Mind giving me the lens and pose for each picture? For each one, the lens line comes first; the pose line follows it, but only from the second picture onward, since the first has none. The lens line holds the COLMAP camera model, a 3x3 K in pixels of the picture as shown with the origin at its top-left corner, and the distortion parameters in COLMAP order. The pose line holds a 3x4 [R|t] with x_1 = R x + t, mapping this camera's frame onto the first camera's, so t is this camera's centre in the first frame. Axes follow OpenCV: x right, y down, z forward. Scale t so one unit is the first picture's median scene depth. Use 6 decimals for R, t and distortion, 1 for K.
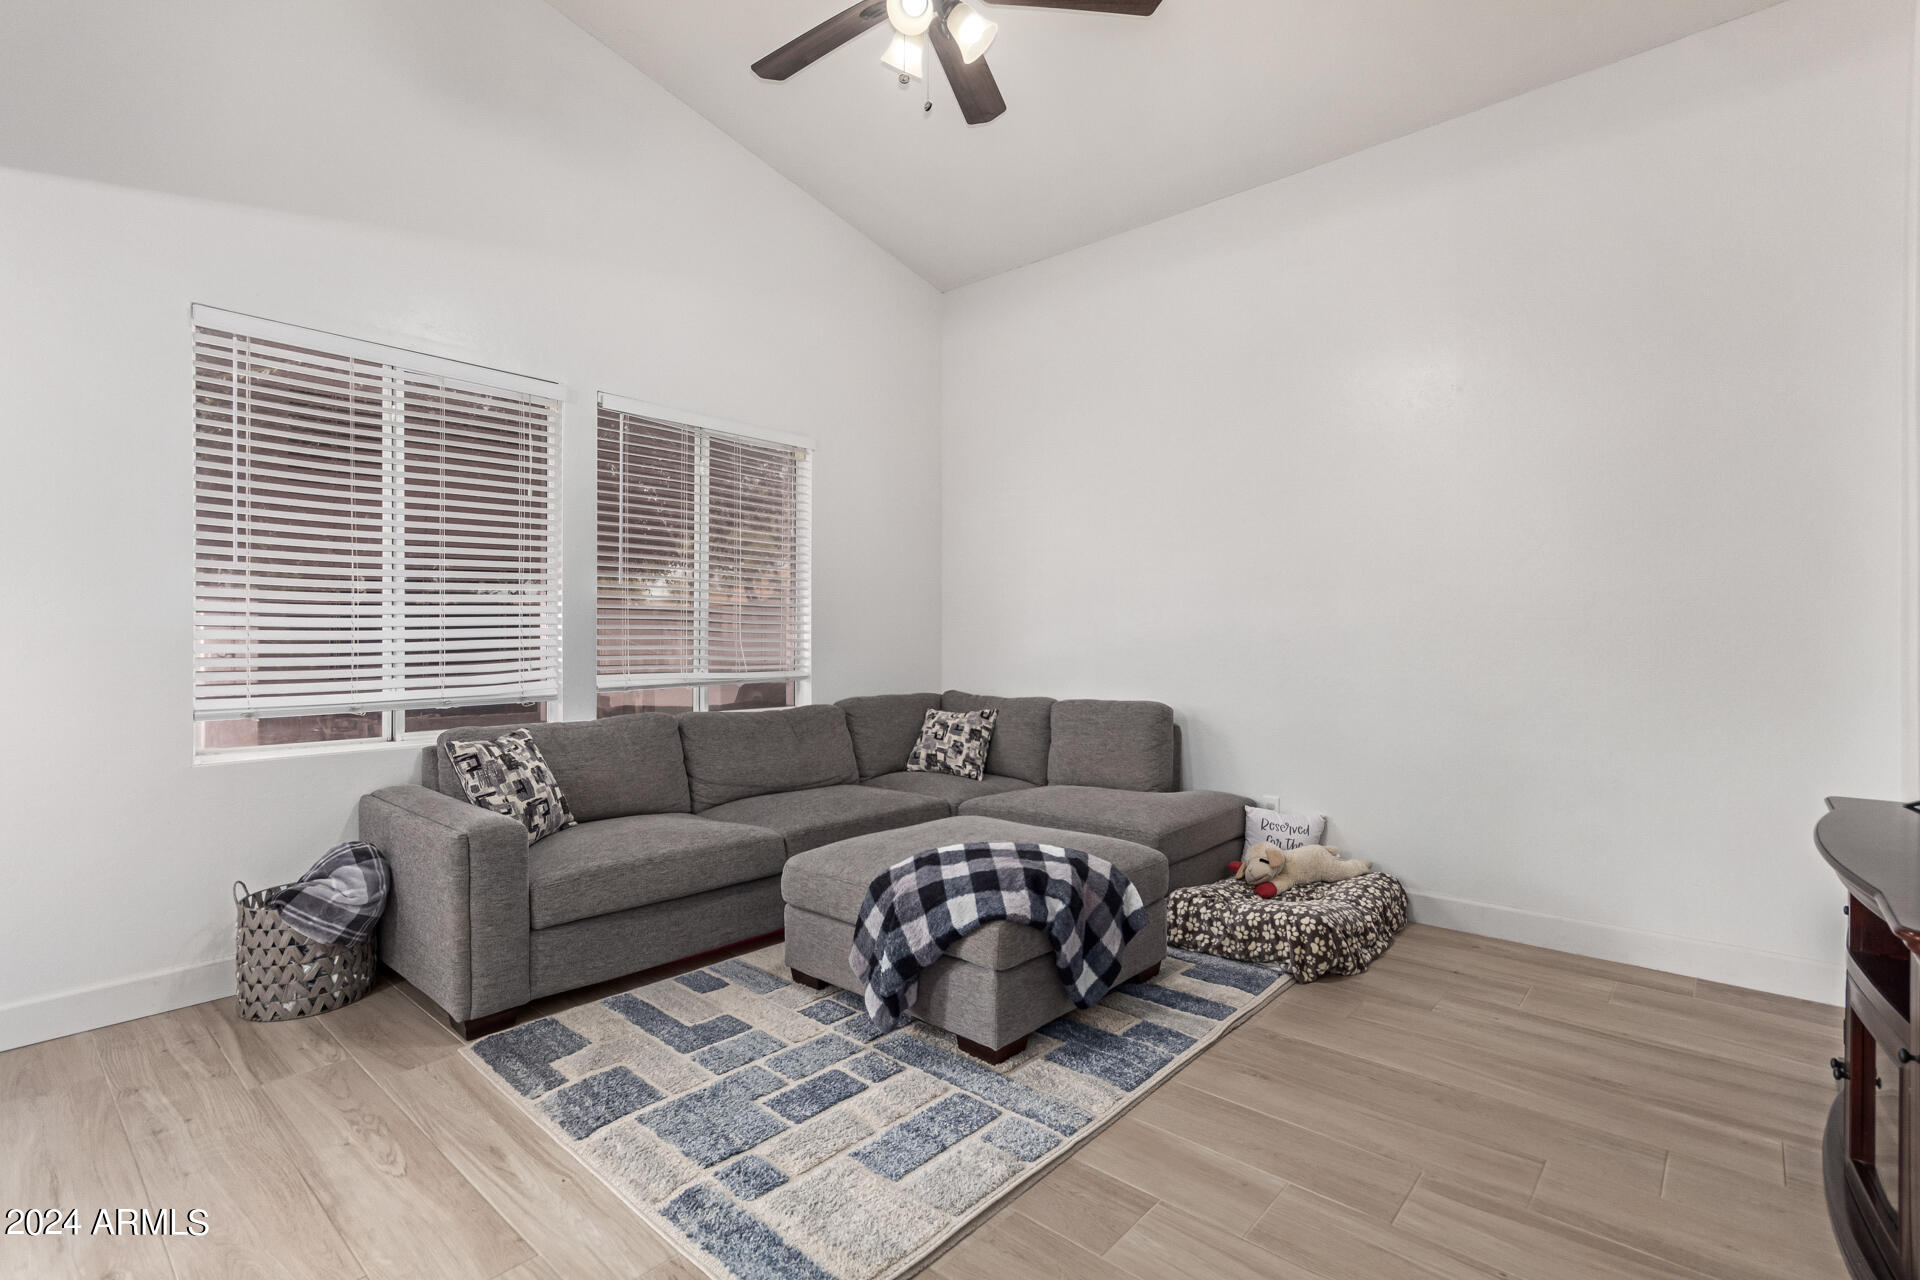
lens RADIAL K [[892.5, 0, 971.7], [0, 892.5, 642.9], [0, 0, 1]] dist [0.002645, 0.000149]
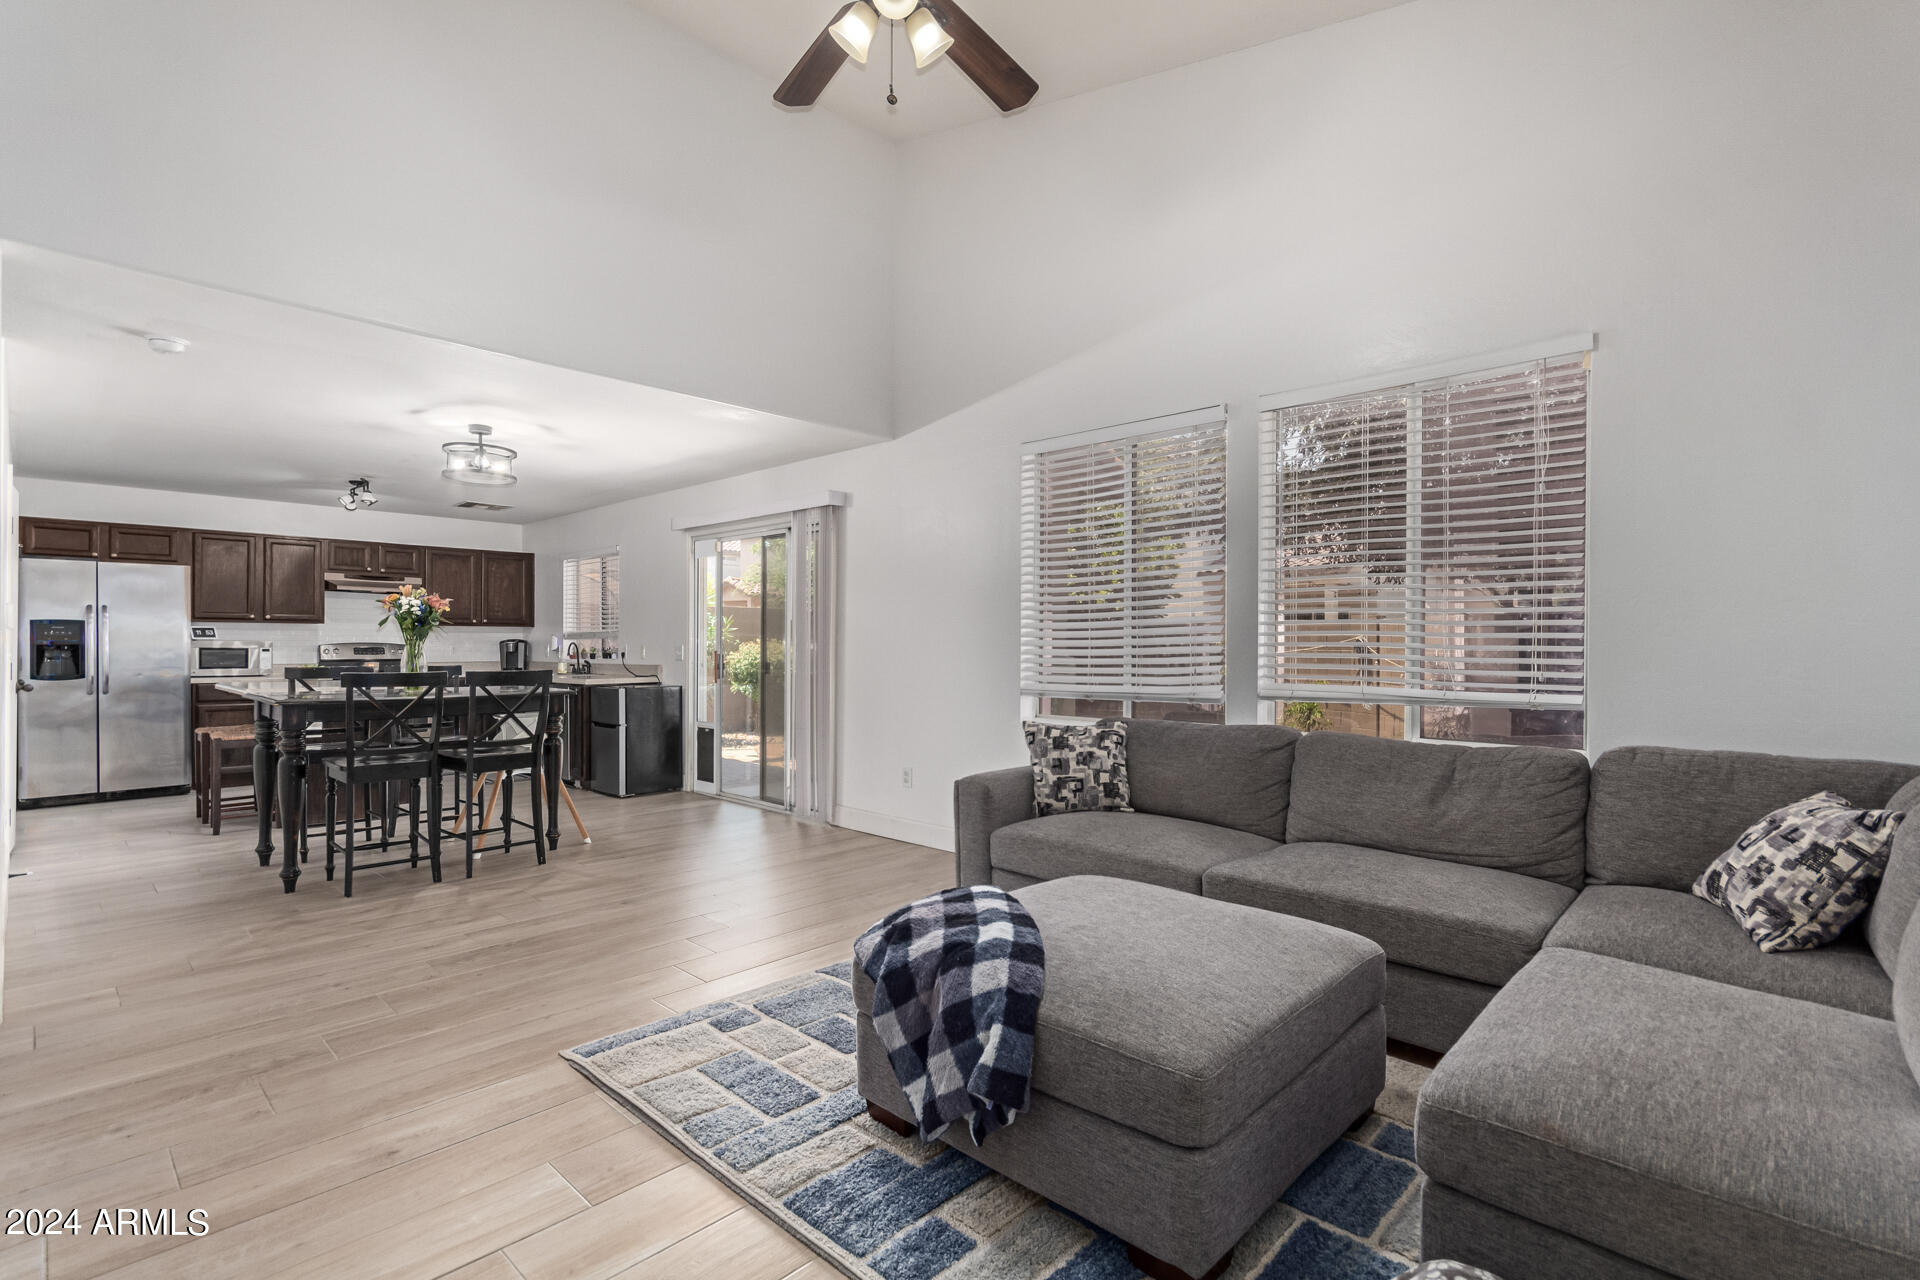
lens RADIAL K [[892.5, 0, 971.7], [0, 892.5, 642.9], [0, 0, 1]] dist [0.002645, 0.000149]
pose [[-0.041366, -0.003478, -0.999138, 0.763971], [-0.004892, 0.999983, -0.003278, -0.004924], [0.999132, 0.004752, -0.041383, 0.933070]]
